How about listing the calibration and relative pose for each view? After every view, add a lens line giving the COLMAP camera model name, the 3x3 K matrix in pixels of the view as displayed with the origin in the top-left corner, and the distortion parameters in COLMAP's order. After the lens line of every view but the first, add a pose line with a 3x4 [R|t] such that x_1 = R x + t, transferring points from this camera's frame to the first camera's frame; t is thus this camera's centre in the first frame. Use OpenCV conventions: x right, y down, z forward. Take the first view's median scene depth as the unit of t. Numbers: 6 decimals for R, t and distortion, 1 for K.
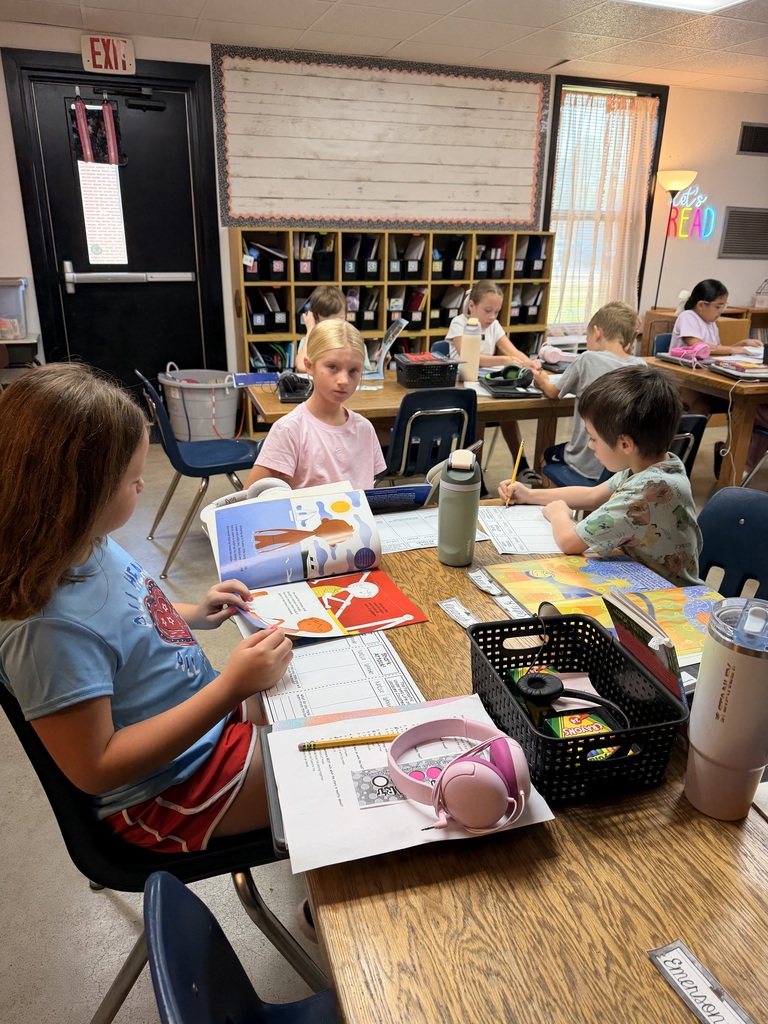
lens RADIAL K [[724.6, 0, 384.0], [0, 724.6, 512.0], [0, 0, 1]] dist [-0.005066, -0.004183]
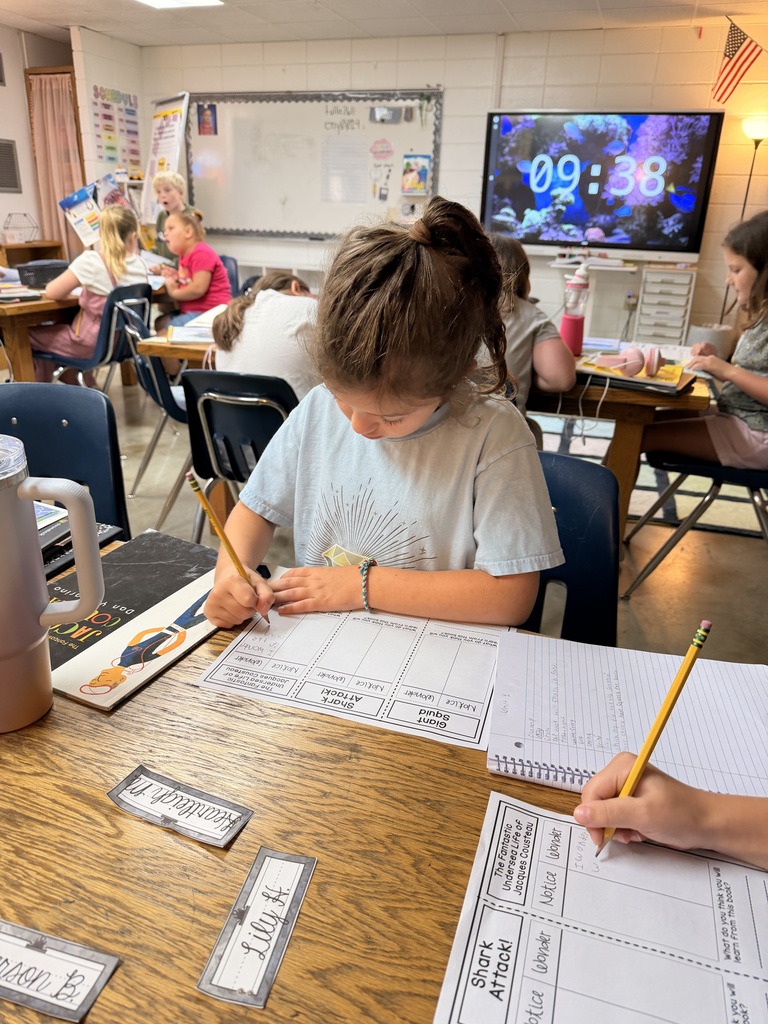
lens RADIAL K [[724.6, 0, 384.0], [0, 724.6, 512.0], [0, 0, 1]] dist [-0.005066, -0.004183]
pose [[0.621701, -0.297479, 0.724565, 0.028671], [0.255948, 0.951443, 0.171015, 0.022845], [-0.740256, 0.079131, 0.667652, 0.024404]]
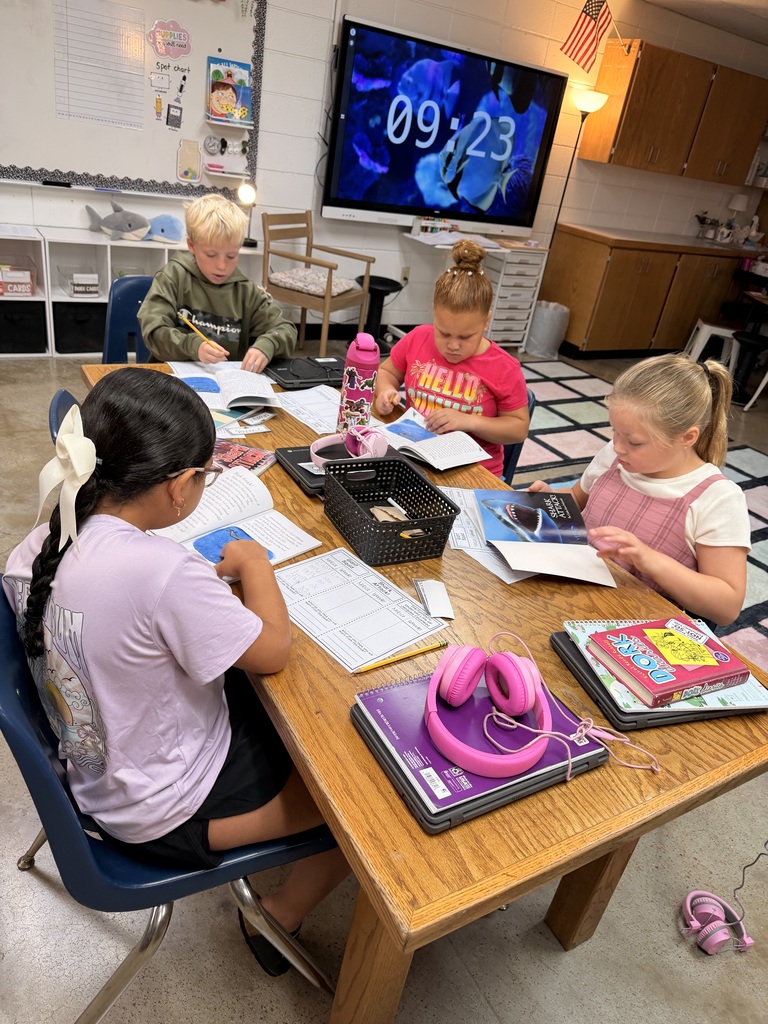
lens RADIAL K [[724.6, 0, 384.0], [0, 724.6, 512.0], [0, 0, 1]] dist [-0.005066, -0.004183]
pose [[-0.173987, -0.500388, 0.848139, 0.175353], [0.195773, 0.826507, 0.527787, -0.274541], [-0.965092, 0.257870, -0.045839, 0.686843]]
